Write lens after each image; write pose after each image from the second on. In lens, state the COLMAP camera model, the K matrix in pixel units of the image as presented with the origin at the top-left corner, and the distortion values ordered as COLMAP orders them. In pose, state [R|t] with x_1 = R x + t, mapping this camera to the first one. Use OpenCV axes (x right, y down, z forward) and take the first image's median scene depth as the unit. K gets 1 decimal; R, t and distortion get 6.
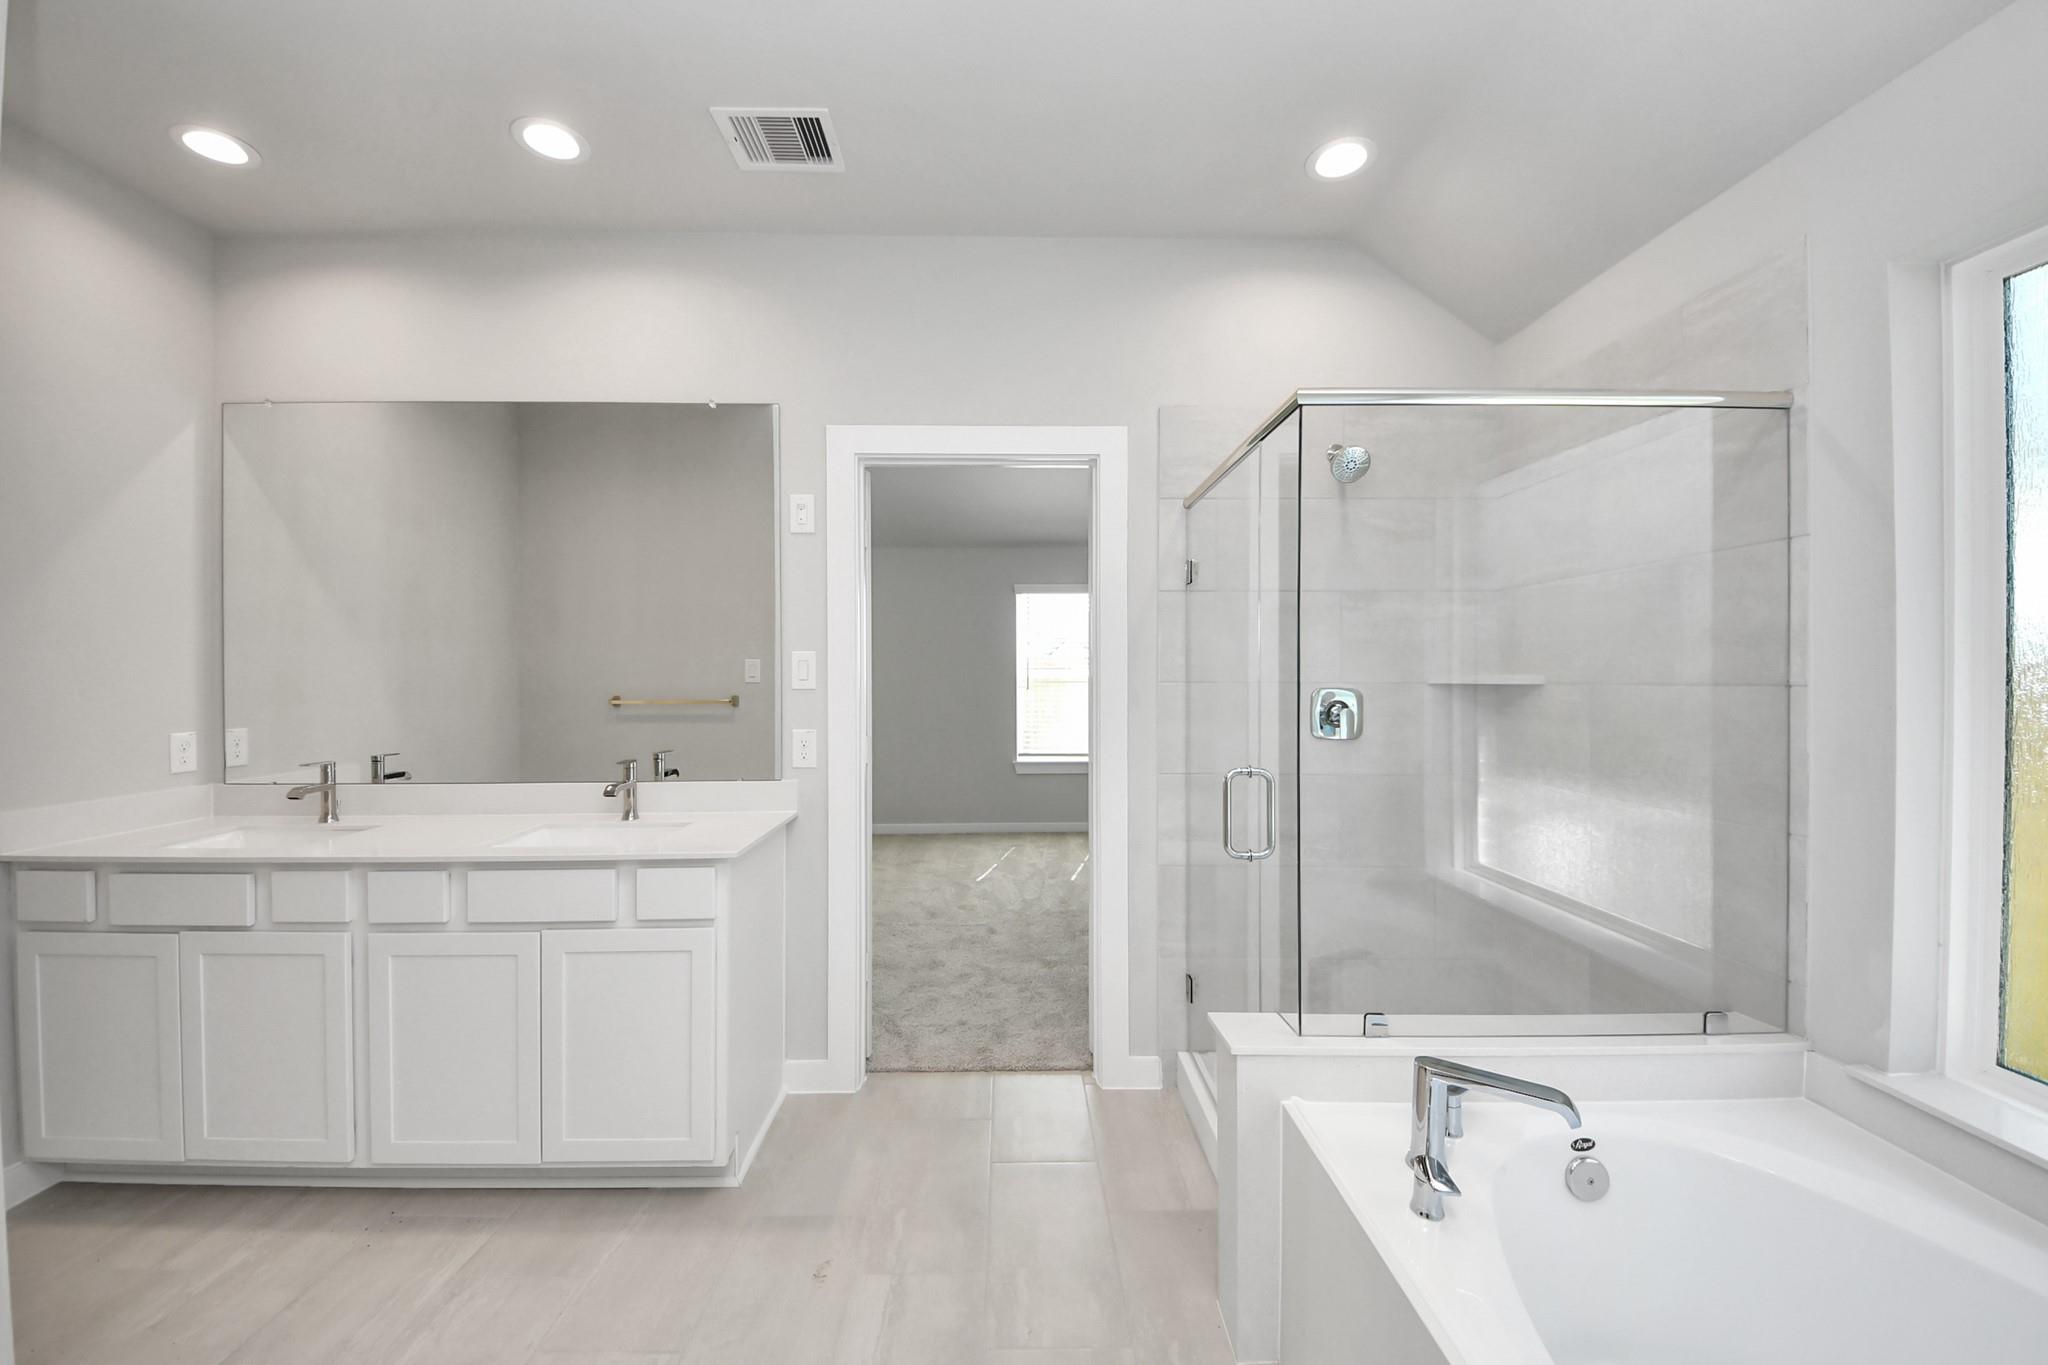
lens RADIAL K [[734.7, 0, 1012.6], [0, 734.7, 684.3], [0, 0, 1]] dist [-0.000869, -0.008381]
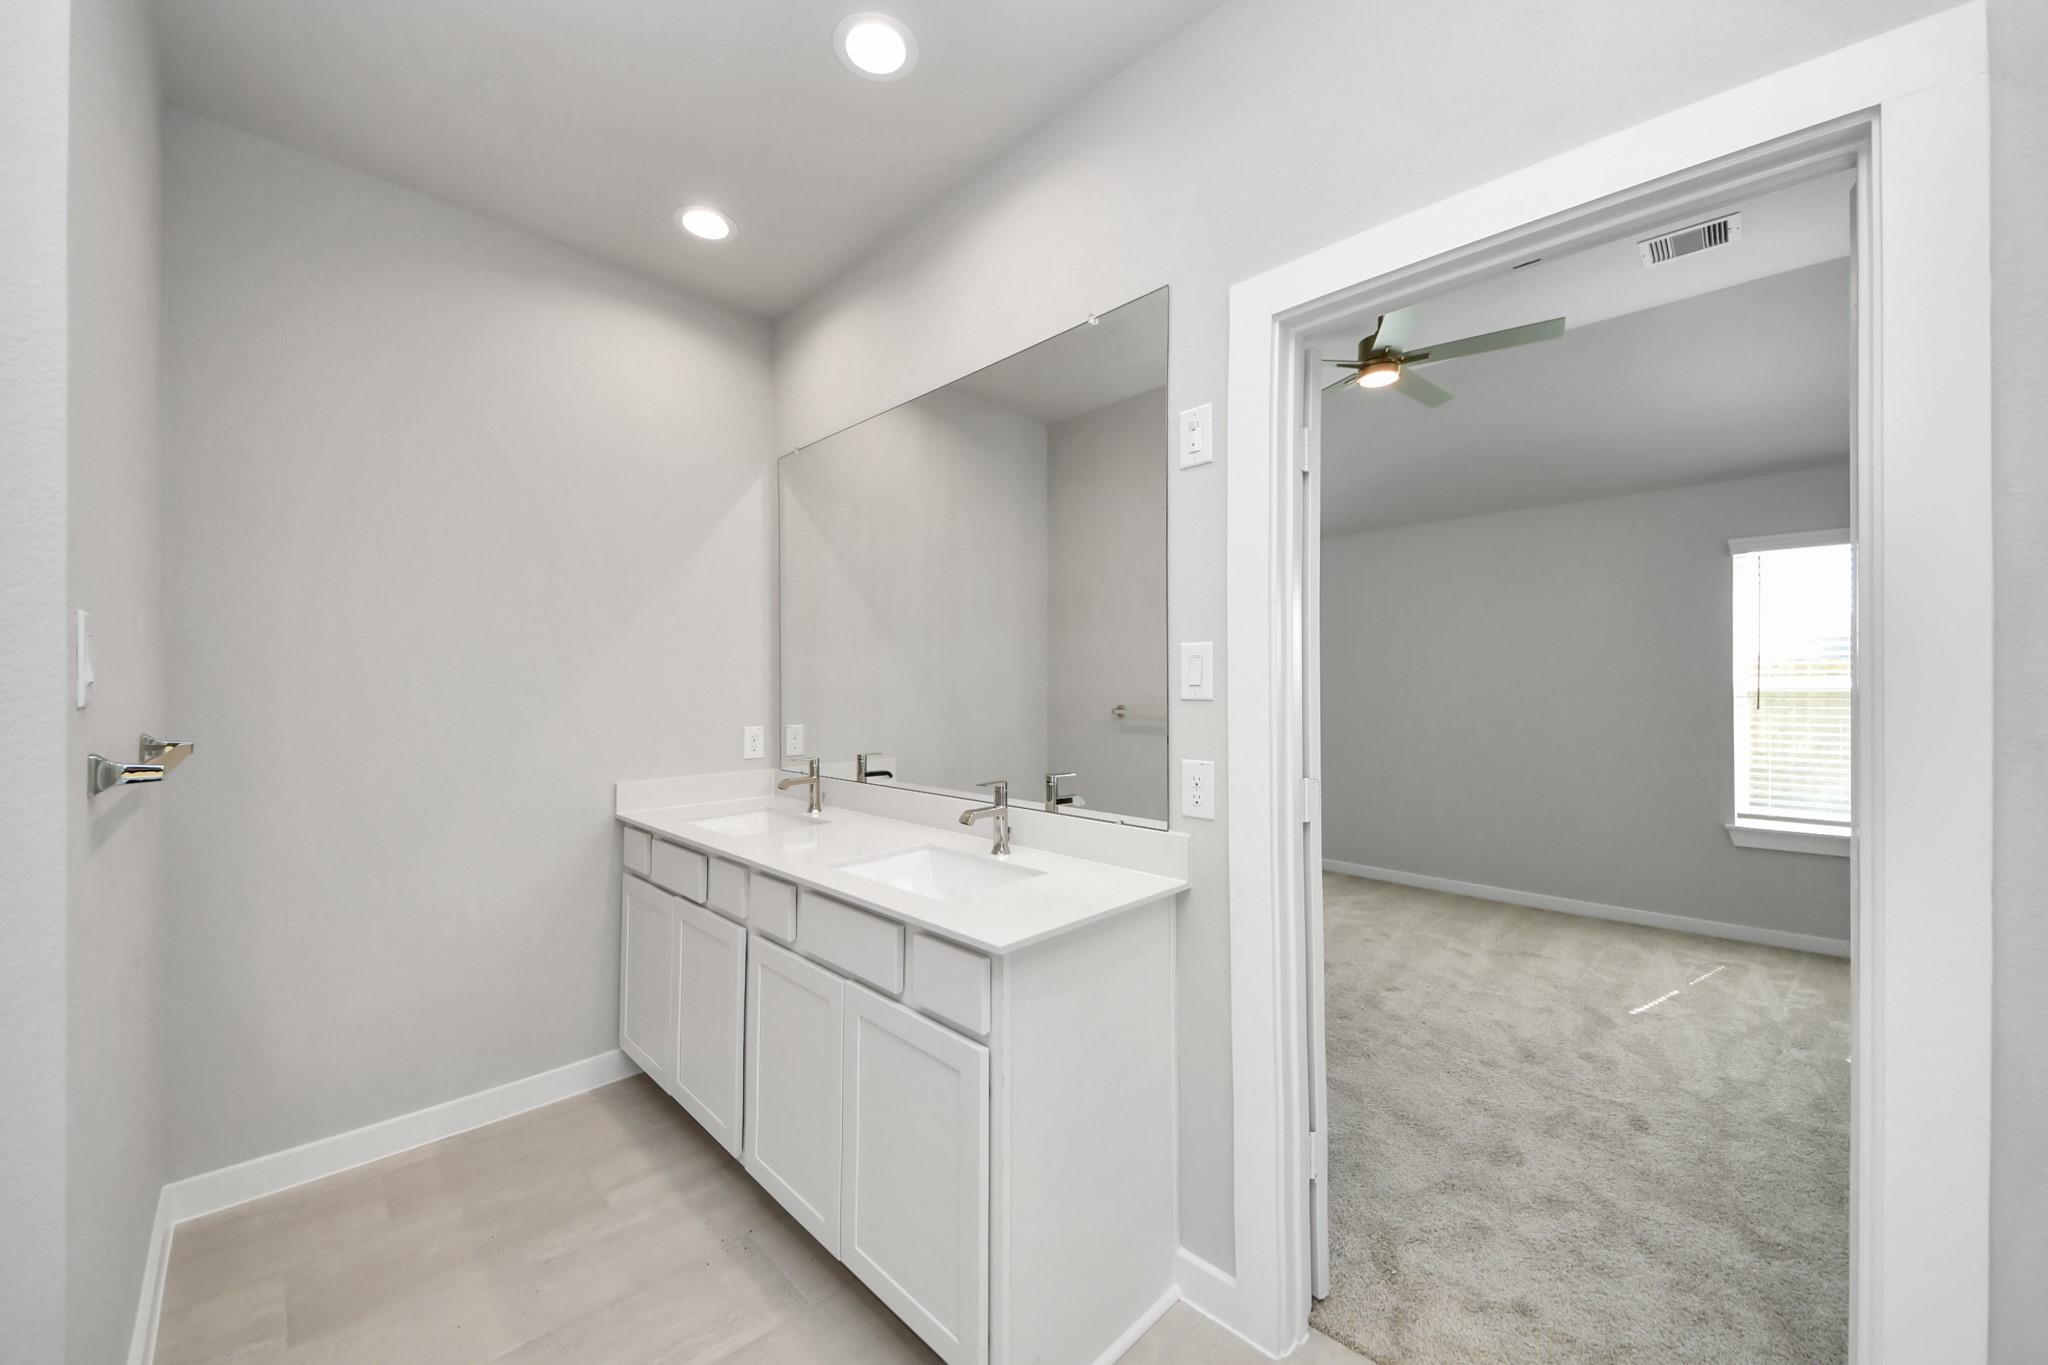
lens RADIAL K [[734.7, 0, 1012.6], [0, 734.7, 684.3], [0, 0, 1]] dist [-0.000869, -0.008381]
pose [[0.696491, -0.002508, -0.717561, 0.044307], [-0.011746, 0.999820, -0.014896, 0.004784], [0.717469, 0.018803, 0.696337, 0.271993]]
